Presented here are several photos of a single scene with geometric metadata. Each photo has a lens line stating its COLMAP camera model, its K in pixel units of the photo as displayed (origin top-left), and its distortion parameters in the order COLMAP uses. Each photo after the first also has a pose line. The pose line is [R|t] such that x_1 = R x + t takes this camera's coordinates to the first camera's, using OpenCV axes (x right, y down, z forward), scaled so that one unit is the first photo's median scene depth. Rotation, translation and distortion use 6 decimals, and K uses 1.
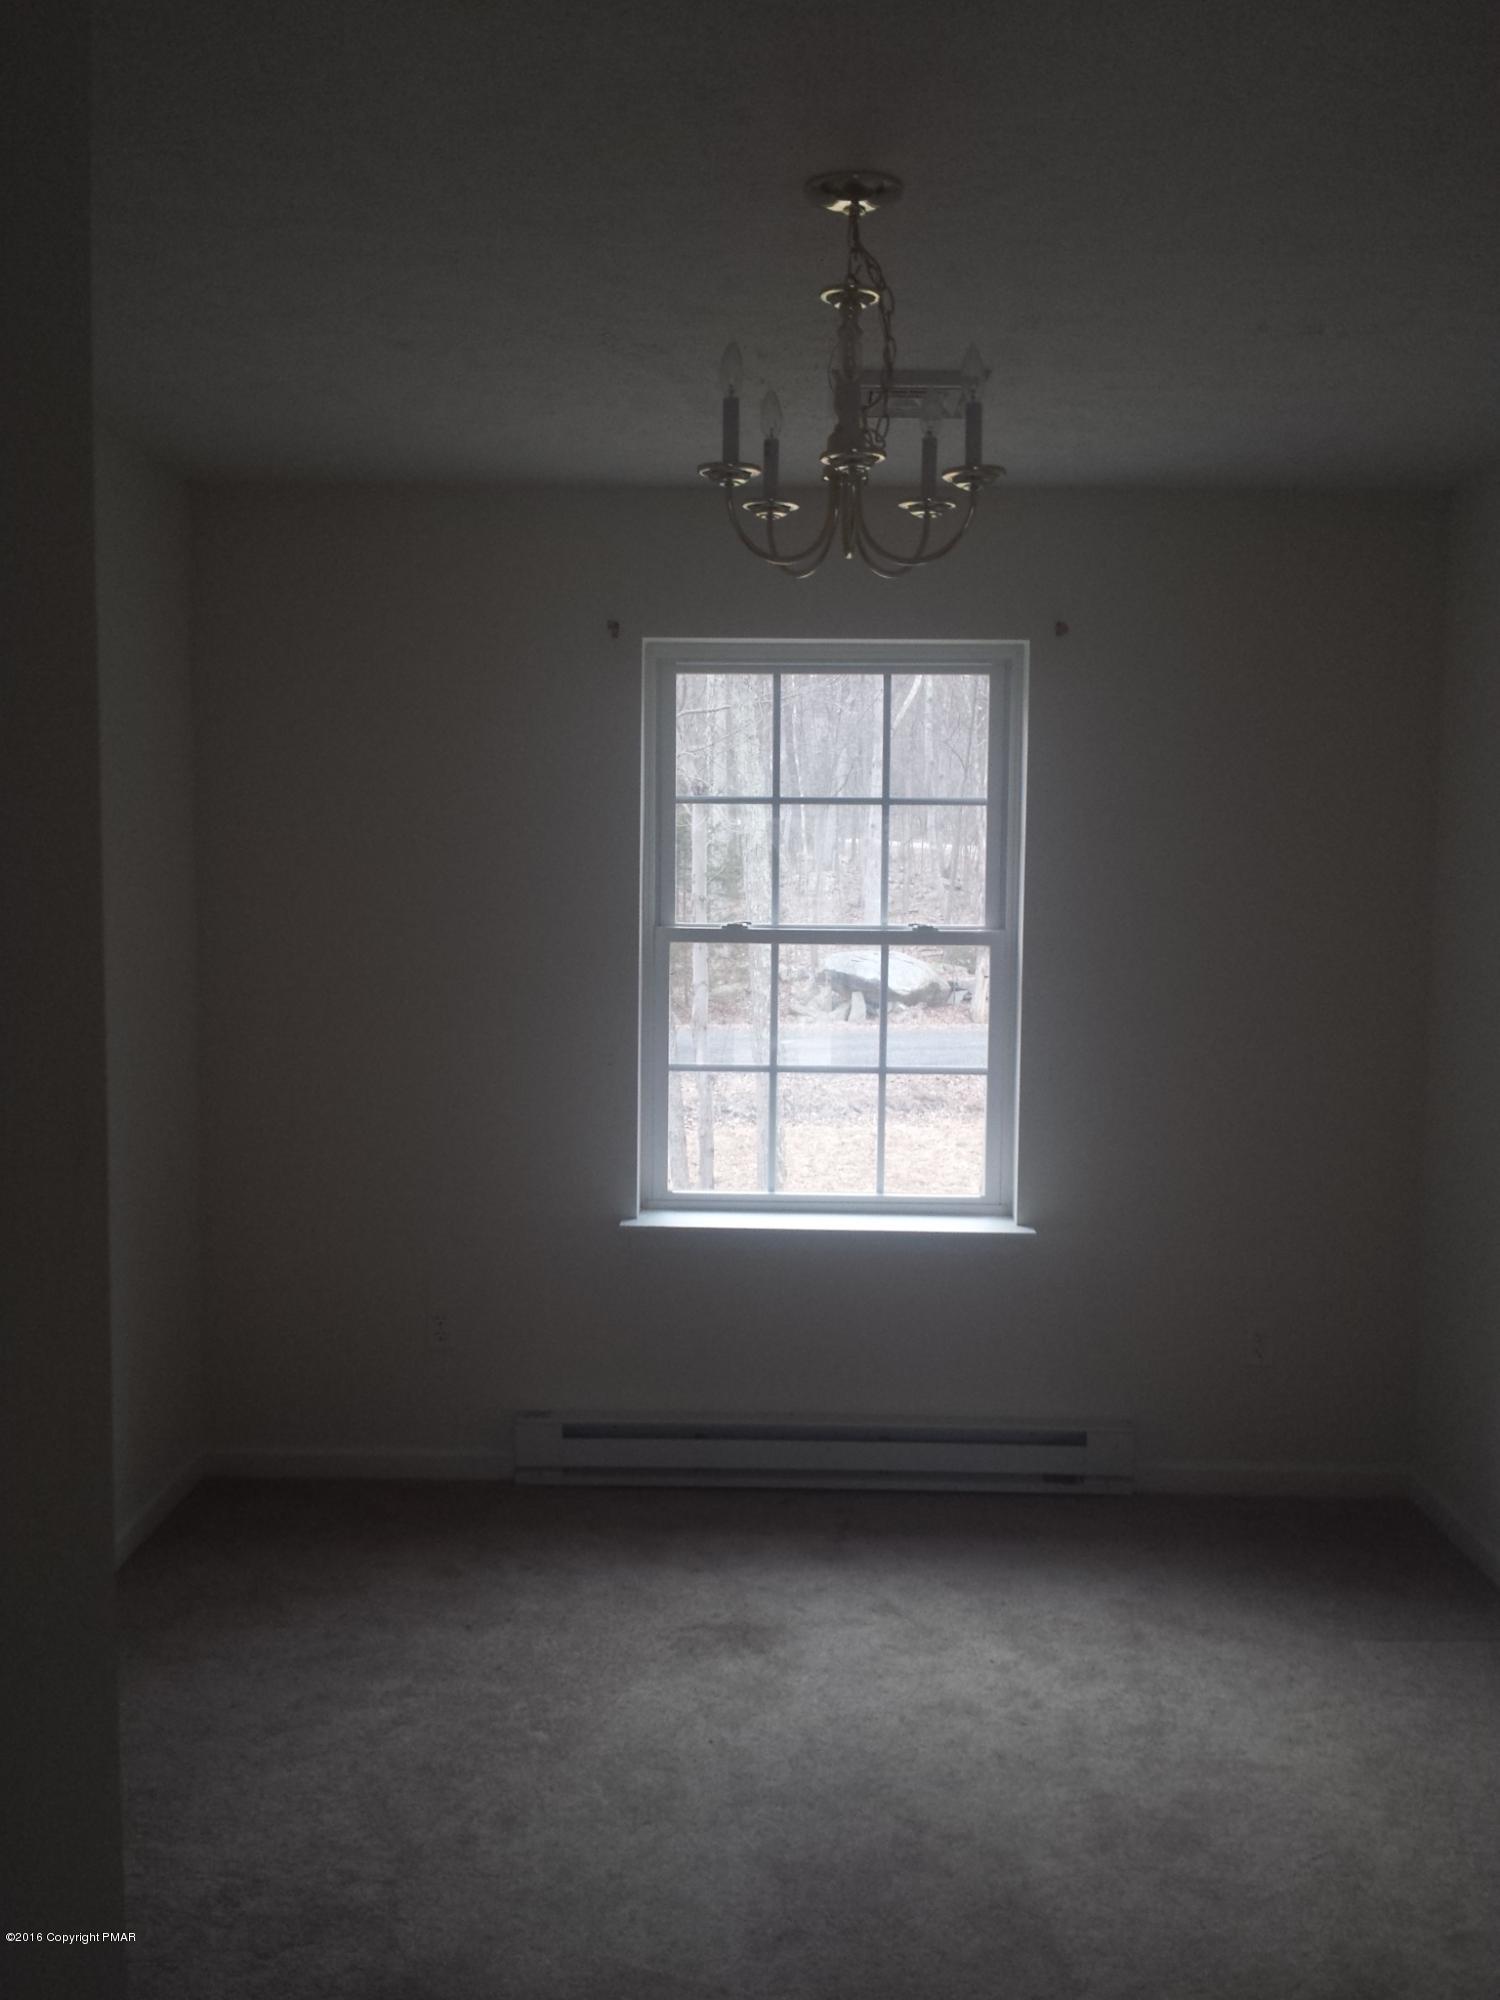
lens RADIAL K [[1810.9, 0, 749.7], [0, 1810.9, 962.7], [0, 0, 1]] dist [-0.001205, -0.000106]
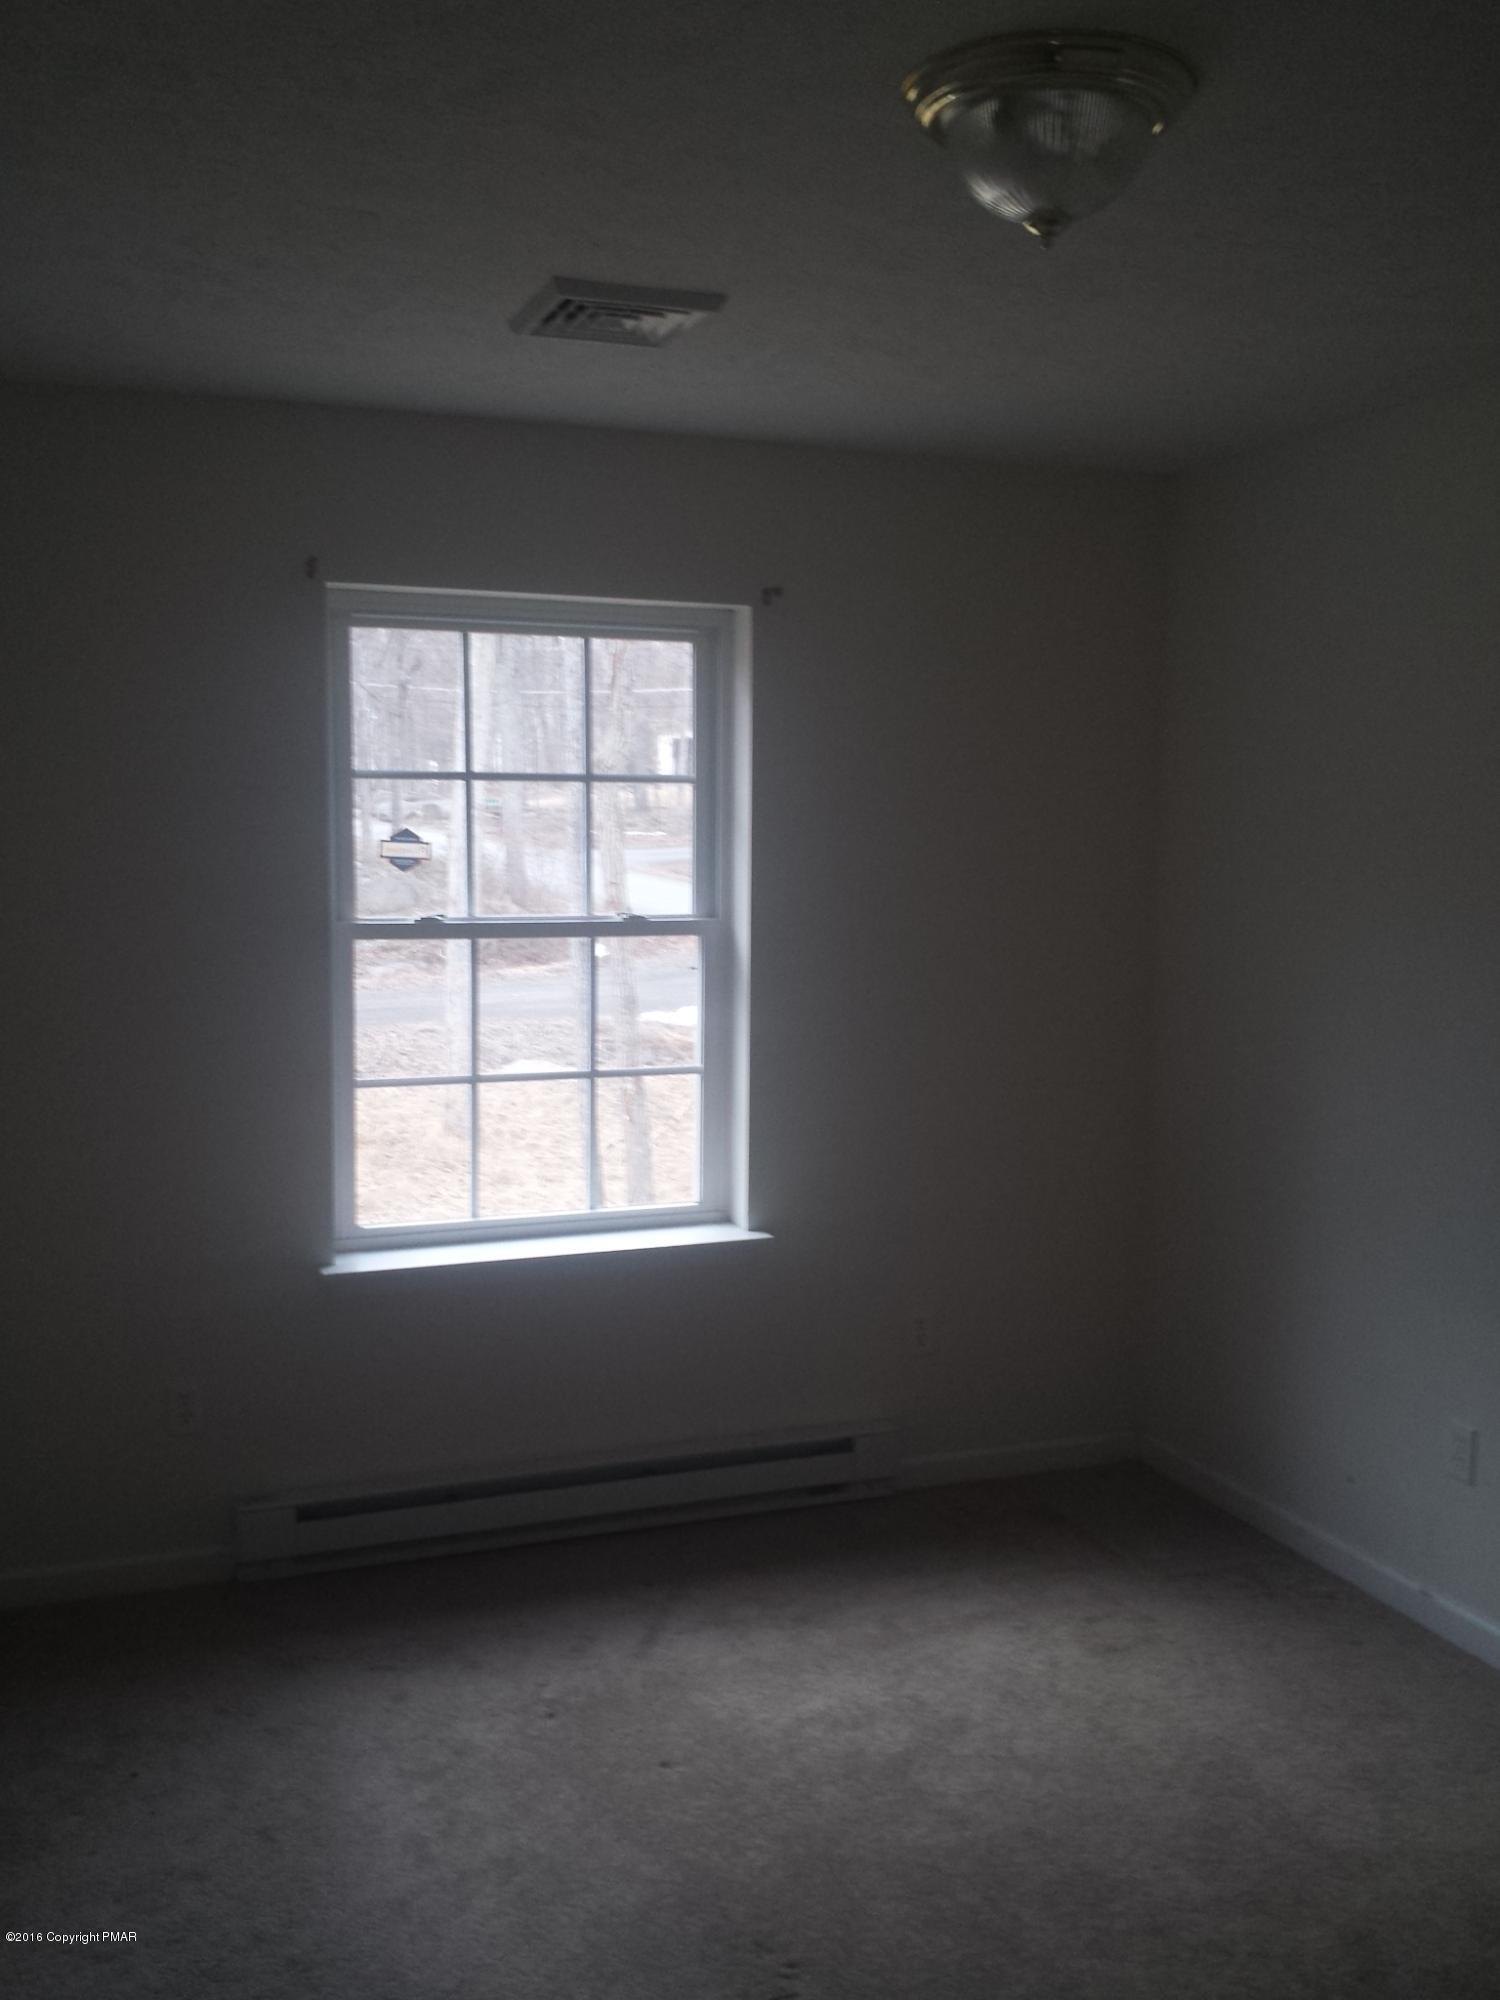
lens RADIAL K [[2104.6, 0, 750.0], [0, 2104.6, 1000.0], [0, 0, 1]] dist [0.012600, -0.003809]
pose [[0.905916, -0.036891, 0.421847, -0.300954], [0.028701, 0.999256, 0.025751, -0.002874], [-0.422483, -0.011221, 0.906301, 0.010561]]
